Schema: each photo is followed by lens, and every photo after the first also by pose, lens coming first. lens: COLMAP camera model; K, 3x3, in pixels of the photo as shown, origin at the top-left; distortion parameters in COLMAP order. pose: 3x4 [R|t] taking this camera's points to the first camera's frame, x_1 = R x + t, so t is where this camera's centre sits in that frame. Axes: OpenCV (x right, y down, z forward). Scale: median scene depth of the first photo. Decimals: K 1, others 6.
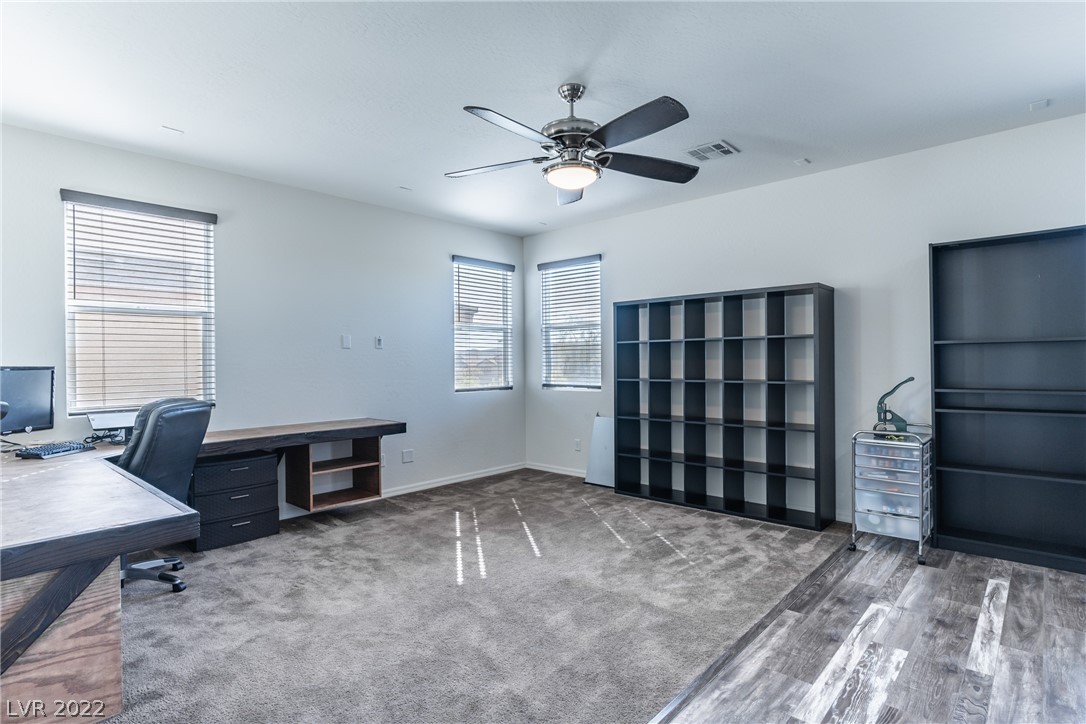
lens RADIAL K [[559.1, 0, 550.0], [0, 559.1, 361.3], [0, 0, 1]] dist [-0.008426, 0.004532]
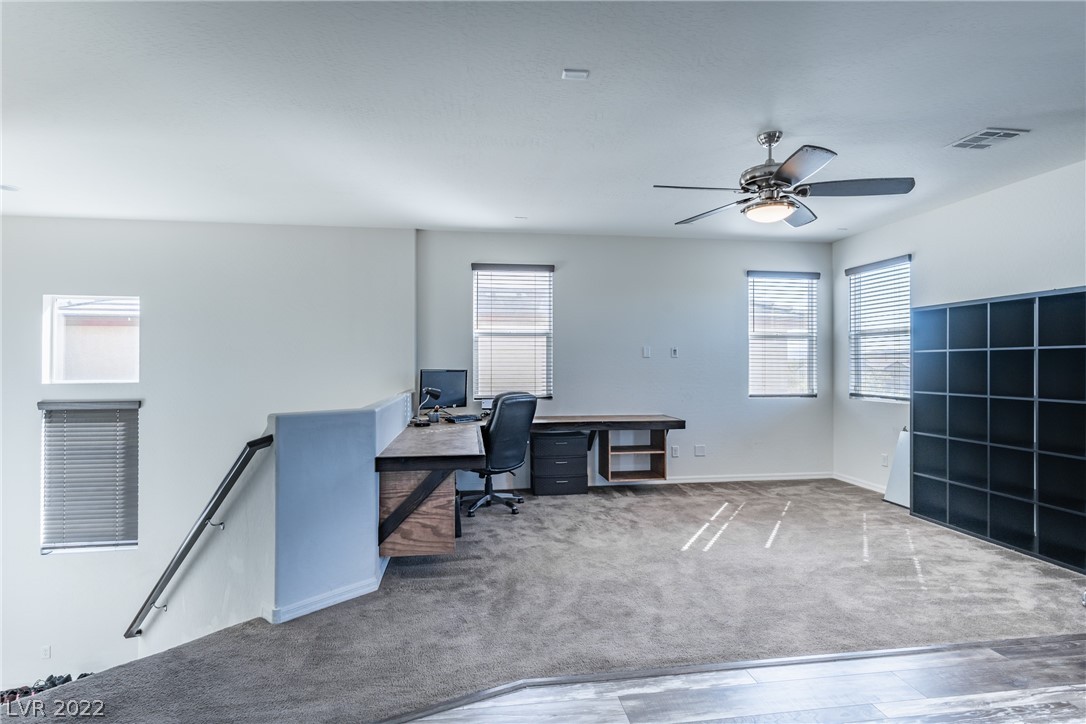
lens RADIAL K [[559.1, 0, 536.6], [0, 559.1, 361.3], [0, 0, 1]] dist [-0.008426, 0.004532]
pose [[0.763442, 0.007297, -0.645835, 0.352250], [-0.008594, 0.999962, 0.001140, -0.019614], [0.645819, 0.004680, 0.763476, -0.150020]]
